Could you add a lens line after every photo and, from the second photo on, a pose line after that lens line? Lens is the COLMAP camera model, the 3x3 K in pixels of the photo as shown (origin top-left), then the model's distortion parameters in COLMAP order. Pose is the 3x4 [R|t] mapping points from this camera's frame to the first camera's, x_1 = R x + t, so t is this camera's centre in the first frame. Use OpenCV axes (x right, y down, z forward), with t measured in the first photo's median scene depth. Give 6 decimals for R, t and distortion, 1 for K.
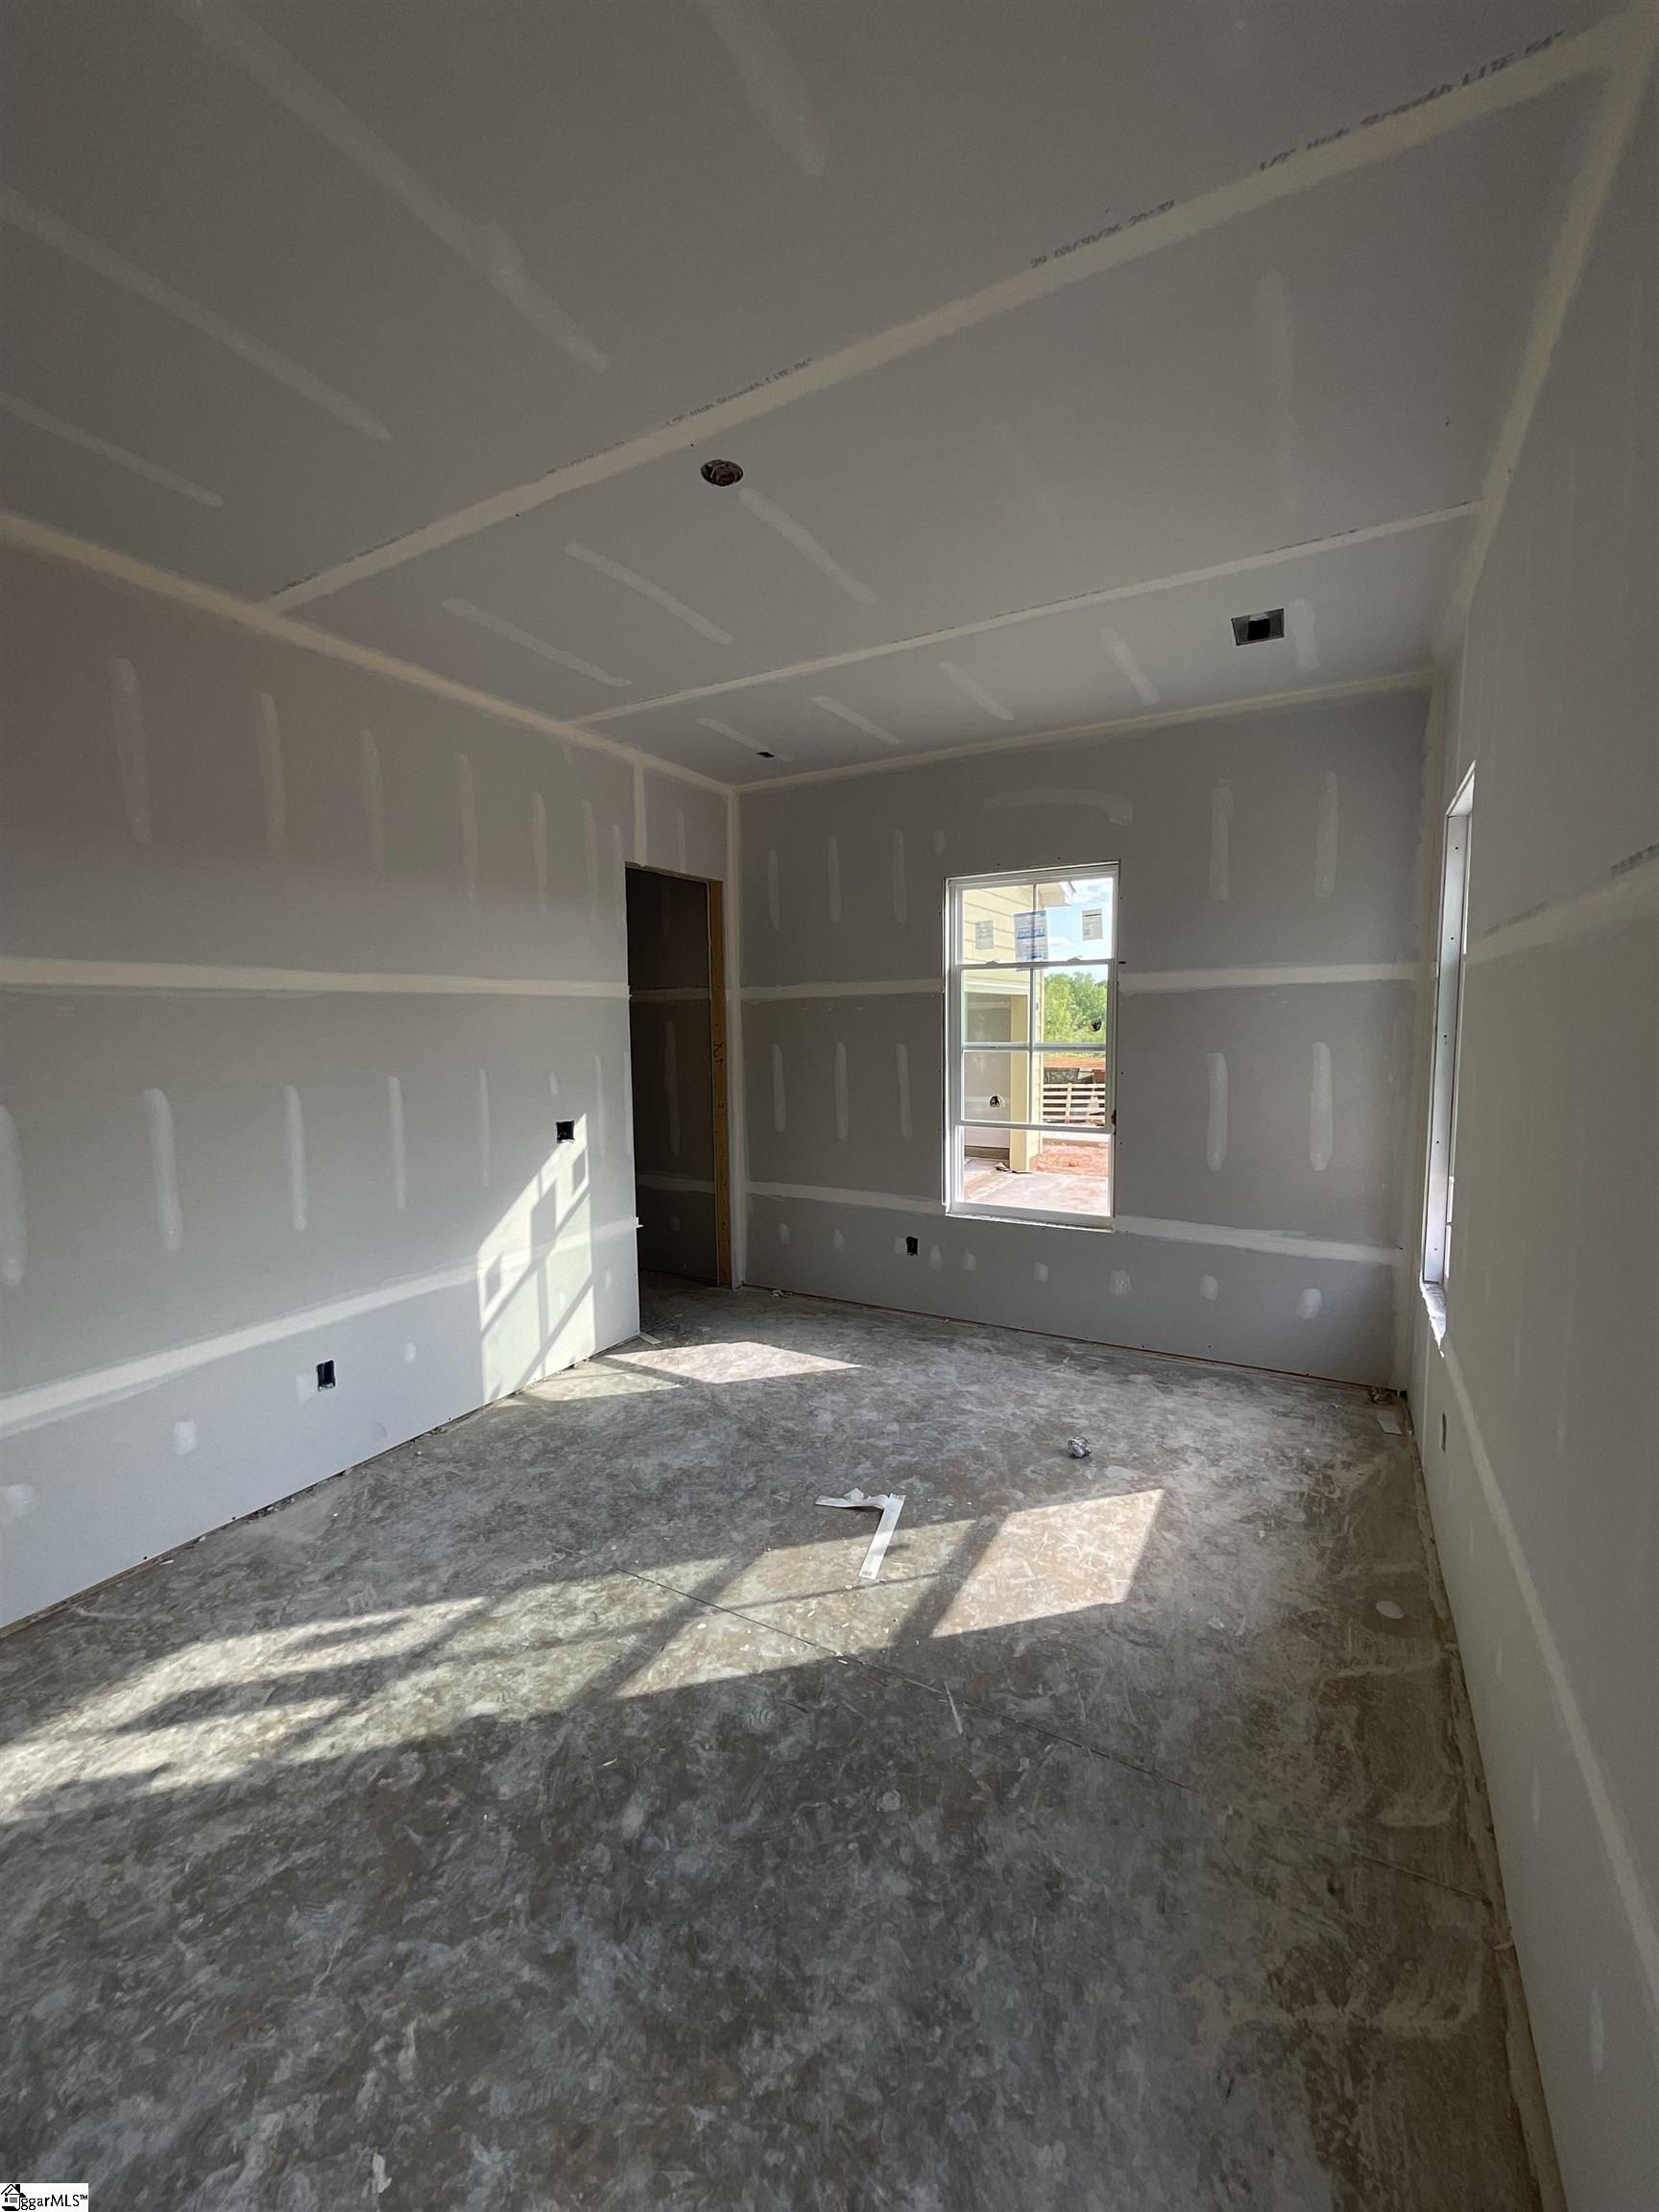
lens RADIAL K [[893.1, 0, 835.8], [0, 893.1, 1101.9], [0, 0, 1]] dist [-0.001275, 0.000799]
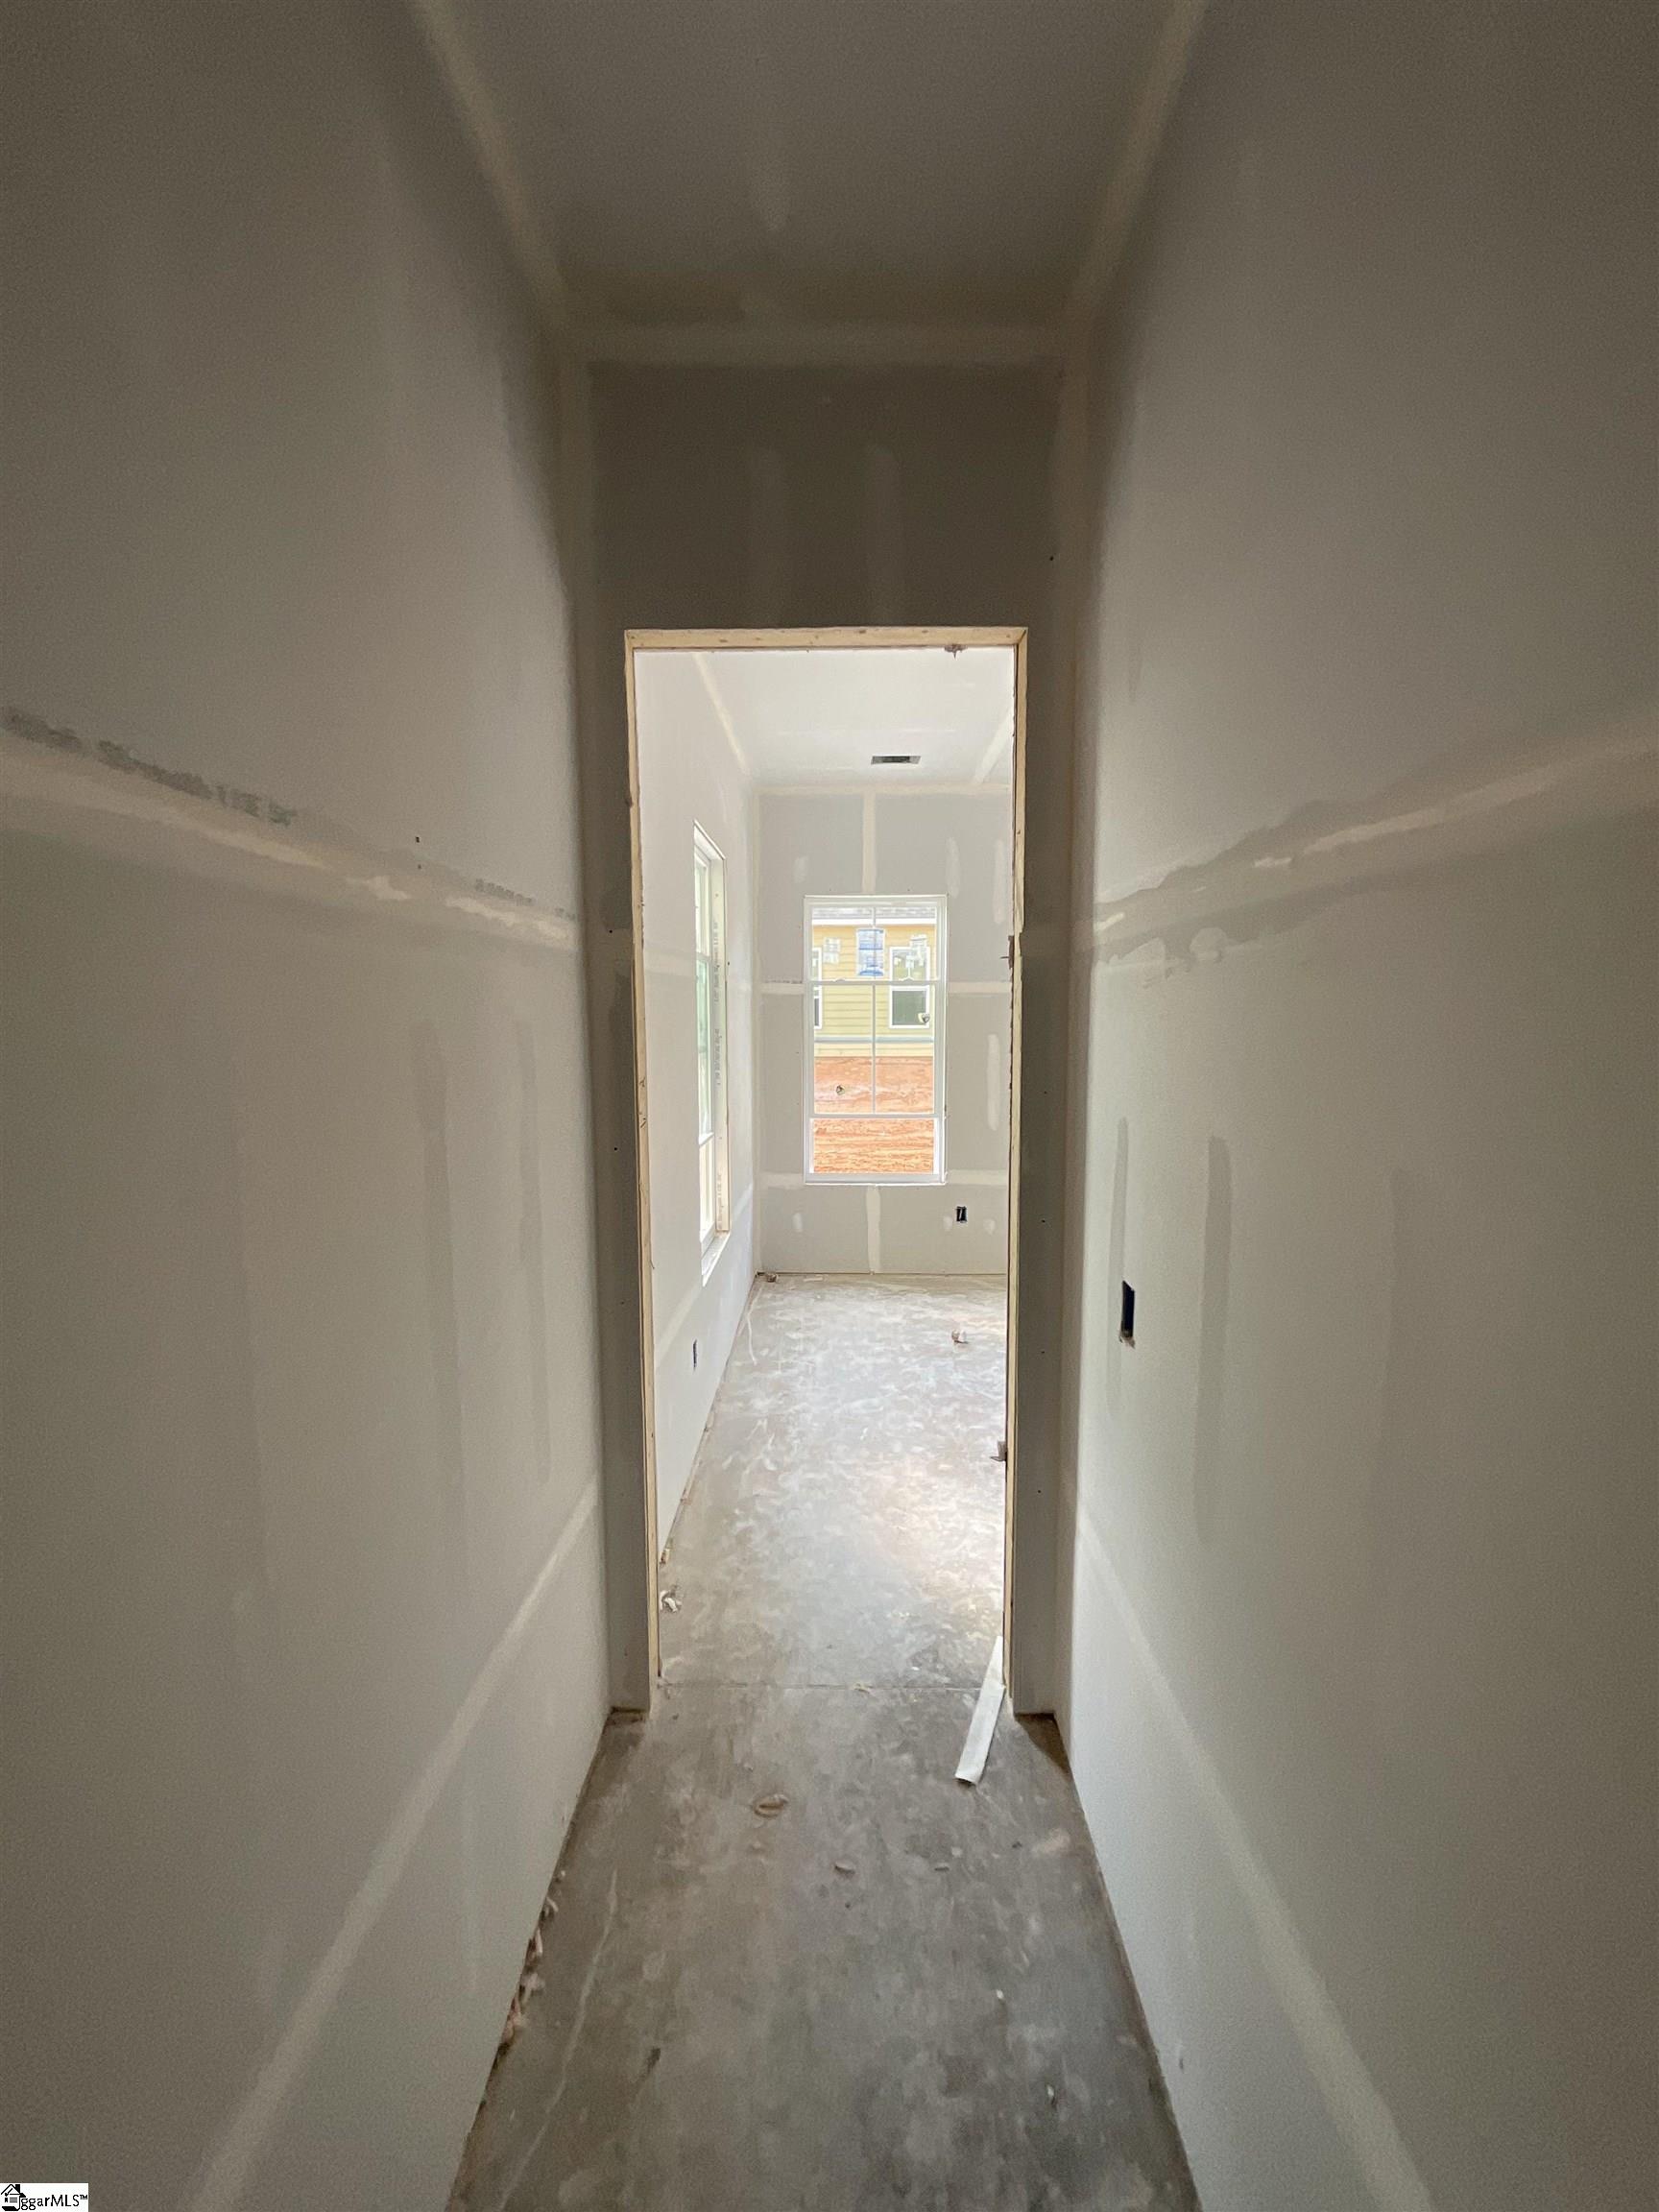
lens RADIAL K [[893.1, 0, 837.8], [0, 893.1, 1112.0], [0, 0, 1]] dist [-0.001275, 0.000799]
pose [[-0.488938, -0.080304, 0.868614, -0.690374], [0.082845, 0.986978, 0.137880, -0.130115], [-0.868376, 0.139375, -0.475918, 1.554663]]
